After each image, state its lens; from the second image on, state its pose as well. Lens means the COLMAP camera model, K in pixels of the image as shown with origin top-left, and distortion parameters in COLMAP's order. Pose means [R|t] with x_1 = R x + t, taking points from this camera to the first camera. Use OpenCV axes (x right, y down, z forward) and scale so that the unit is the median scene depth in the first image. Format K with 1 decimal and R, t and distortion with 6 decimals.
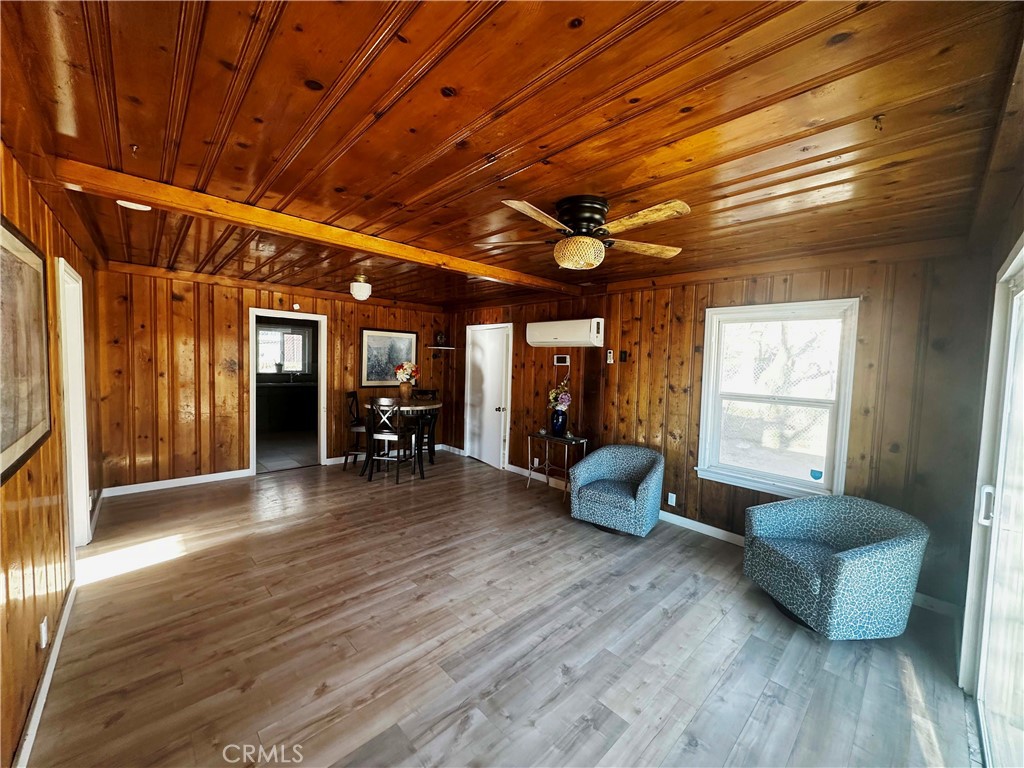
lens RADIAL K [[407.5, 0, 512.0], [0, 407.5, 384.0], [0, 0, 1]] dist [-0.000303, 0.000017]
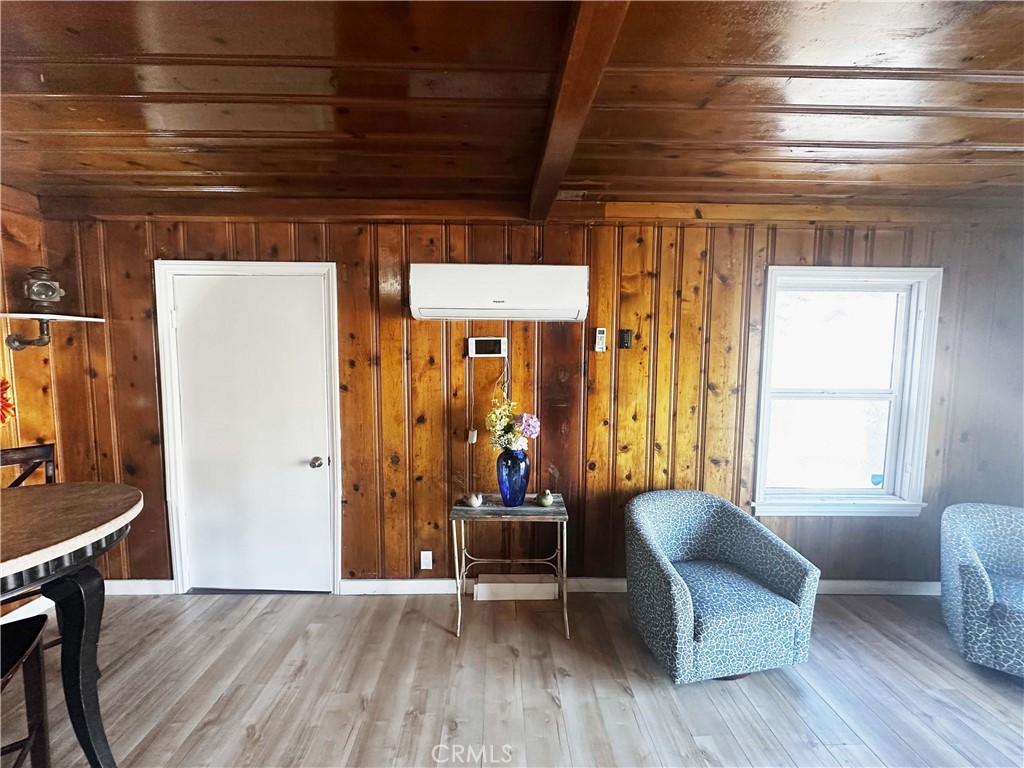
lens RADIAL K [[407.5, 0, 512.0], [0, 407.5, 384.0], [0, 0, 1]] dist [-0.000303, 0.000017]
pose [[0.668277, -0.082841, 0.739285, -0.261065], [0.056193, 0.996562, 0.060875, -0.048247], [-0.741787, 0.000861, 0.670635, 0.730896]]
